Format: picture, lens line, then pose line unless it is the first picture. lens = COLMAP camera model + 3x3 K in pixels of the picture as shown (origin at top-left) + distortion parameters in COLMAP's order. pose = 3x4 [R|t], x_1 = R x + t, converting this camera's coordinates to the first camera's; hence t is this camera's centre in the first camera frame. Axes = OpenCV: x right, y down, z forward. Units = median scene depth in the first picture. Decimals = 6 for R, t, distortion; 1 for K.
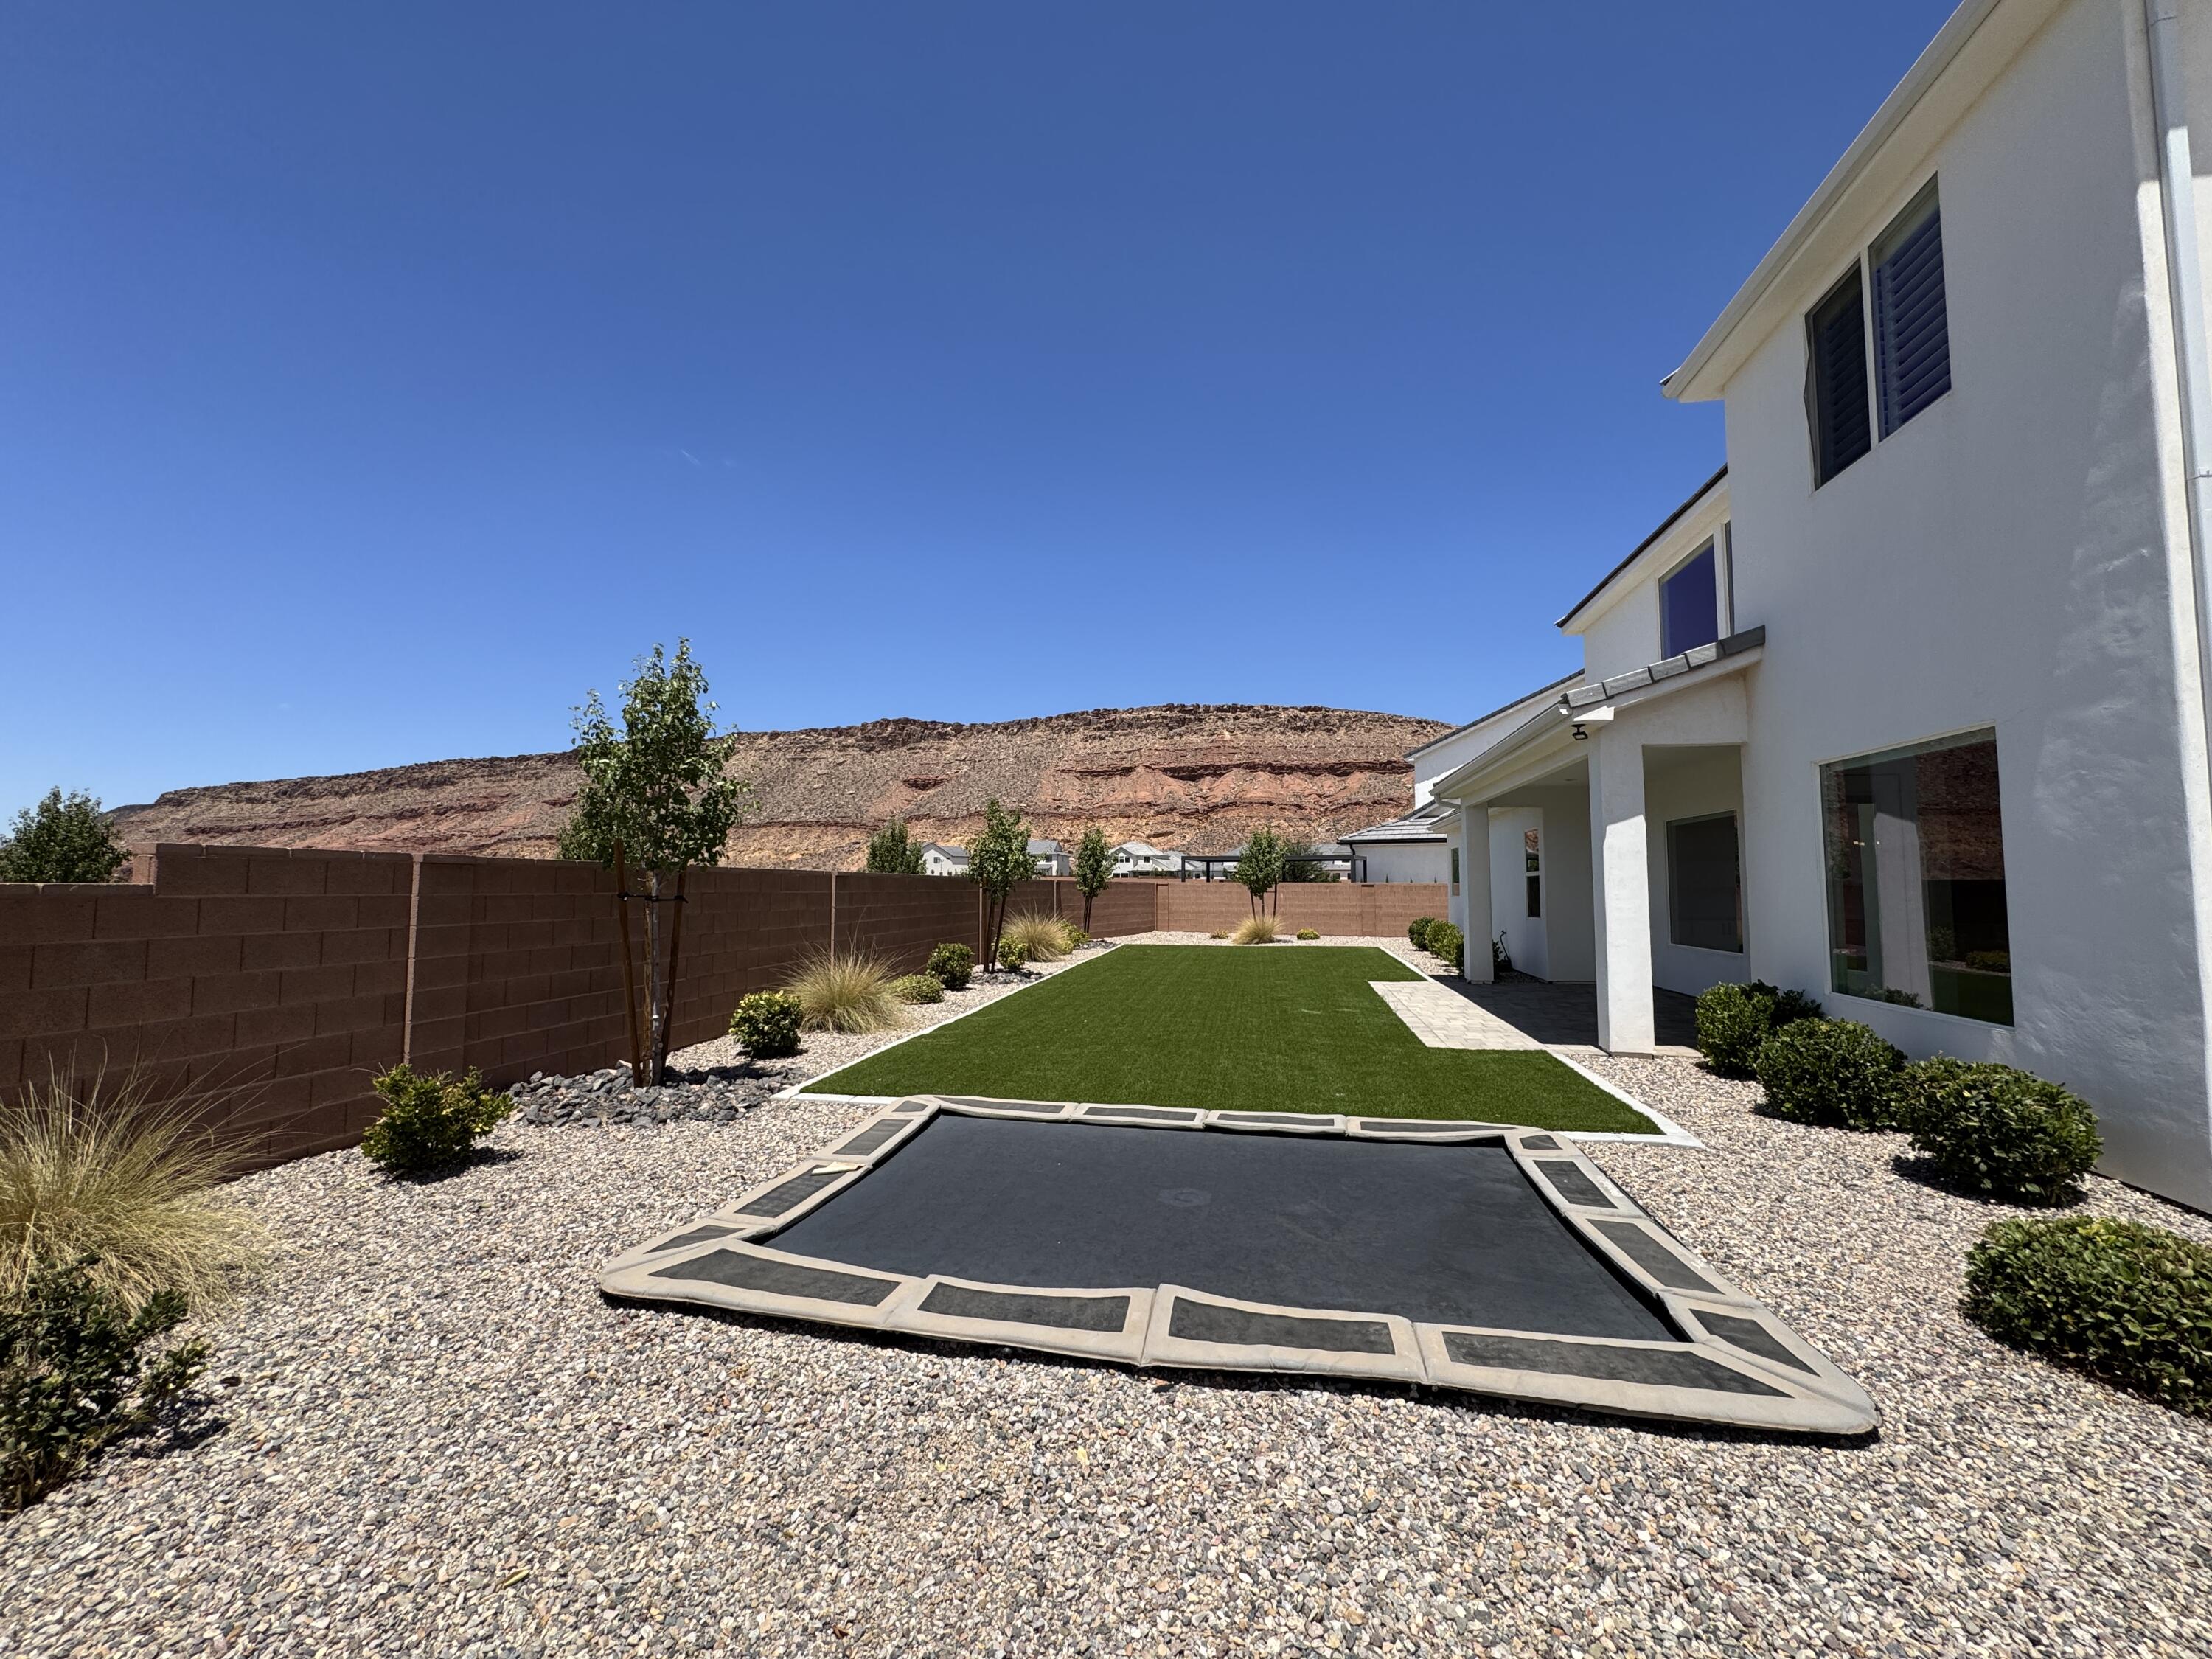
lens RADIAL K [[881.2, 0, 1106.4], [0, 881.2, 826.2], [0, 0, 1]] dist [-0.001443, 0.000970]
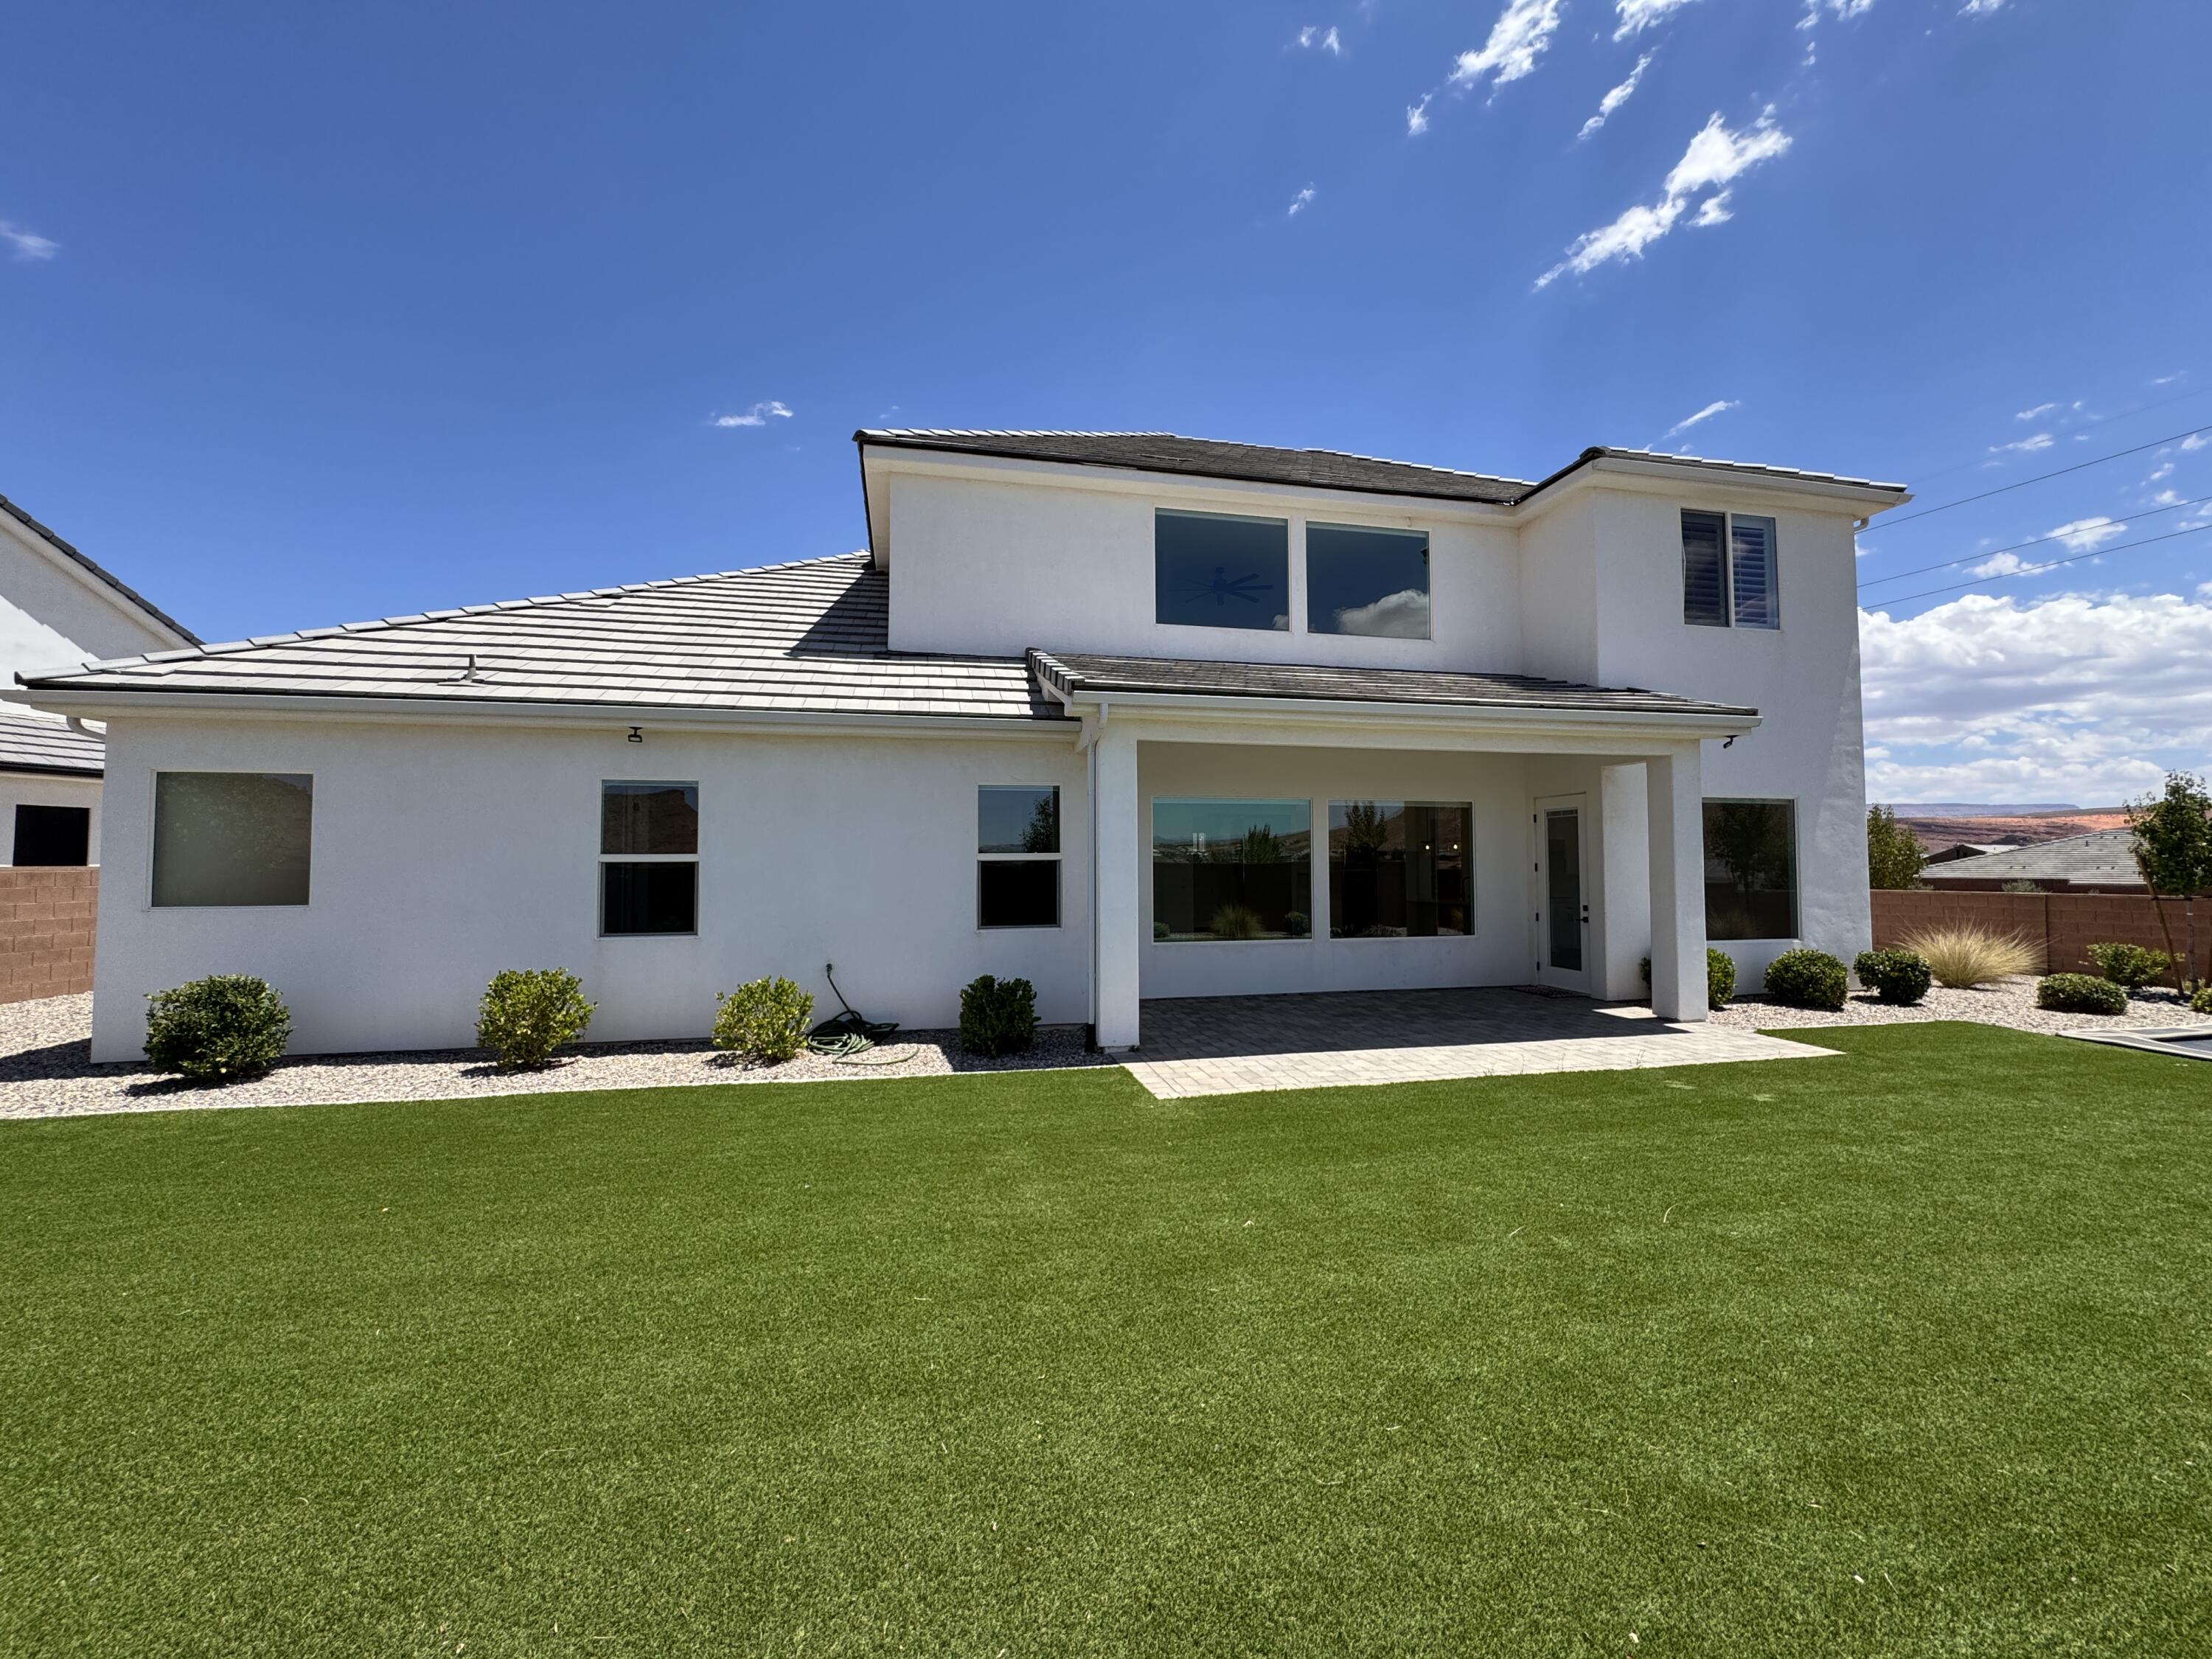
lens RADIAL K [[881.2, 0, 1094.6], [0, 881.2, 829.9], [0, 0, 1]] dist [-0.001443, 0.000970]
pose [[-0.400364, 0.031690, 0.915808, -0.040243], [-0.062866, 0.996097, -0.061952, 0.030334], [-0.914197, -0.082377, -0.396809, 0.512402]]
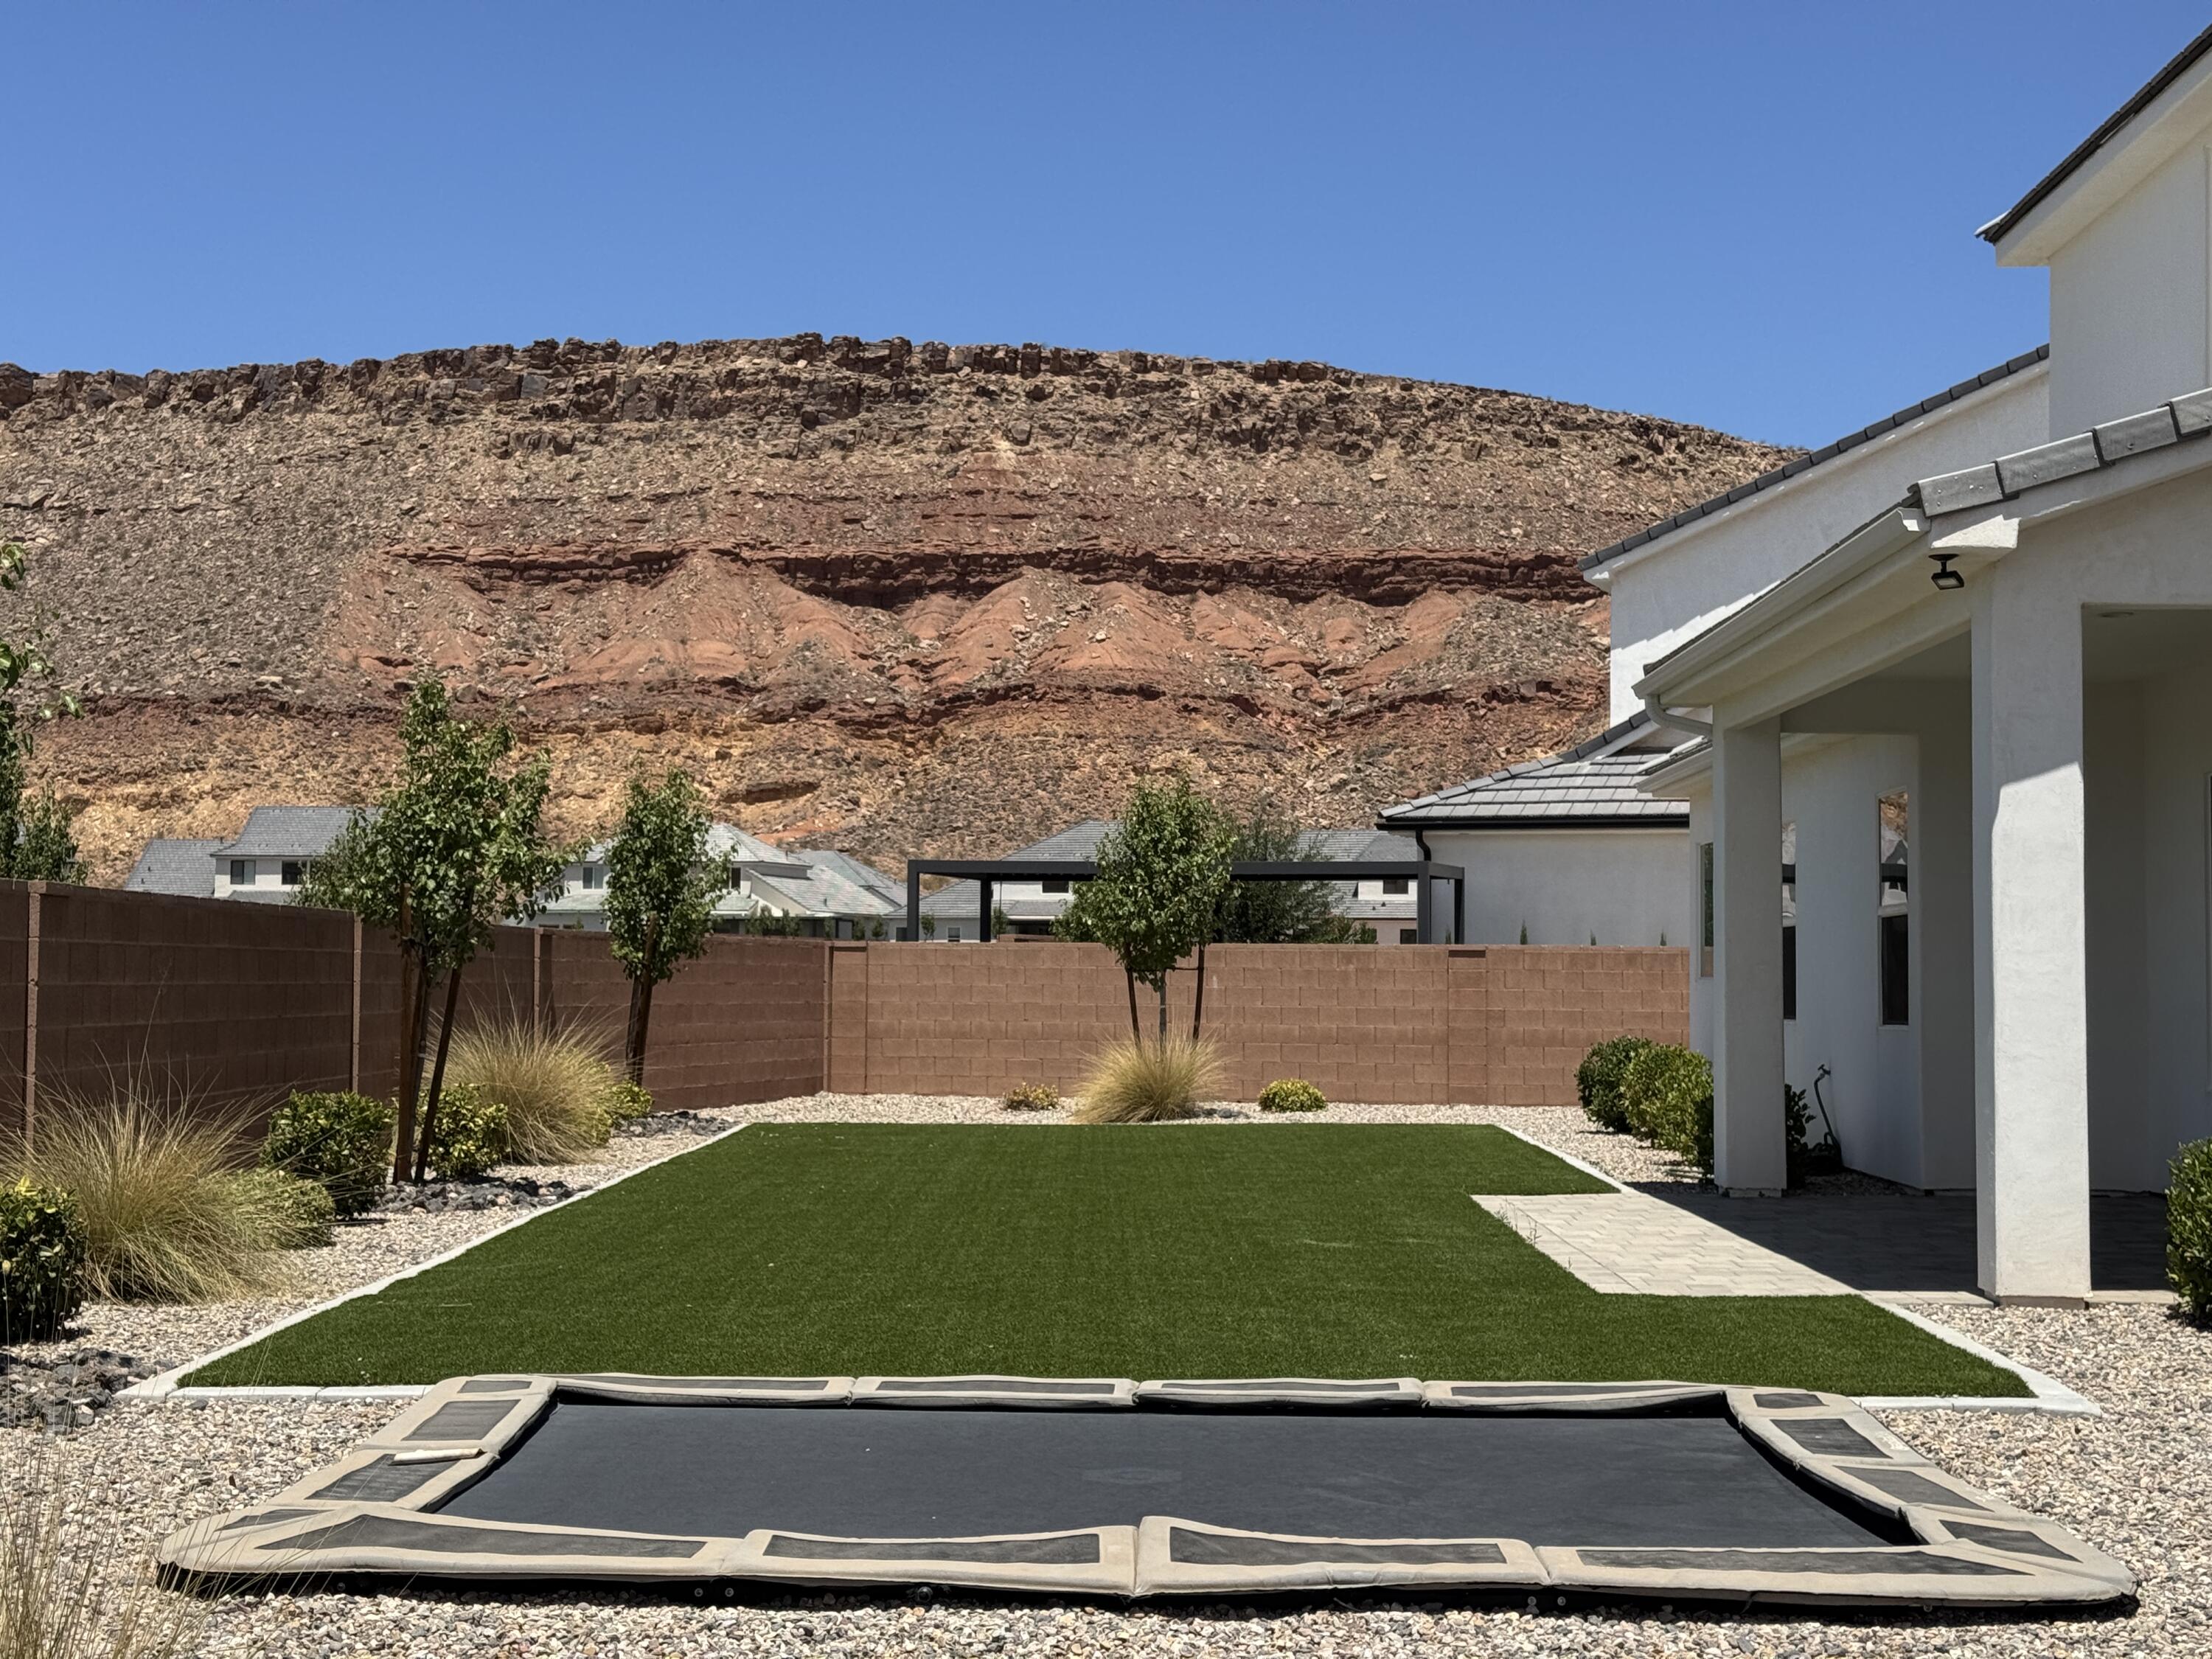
lens RADIAL K [[3071.2, 0, 1109.0], [0, 3071.2, 832.9], [0, 0, 1]] dist [0.141797, 0.000000]
pose [[0.985069, 0.012037, 0.171741, -0.044768], [-0.015868, 0.999655, 0.020950, -0.000798], [-0.171429, -0.023363, 0.984919, -0.147479]]
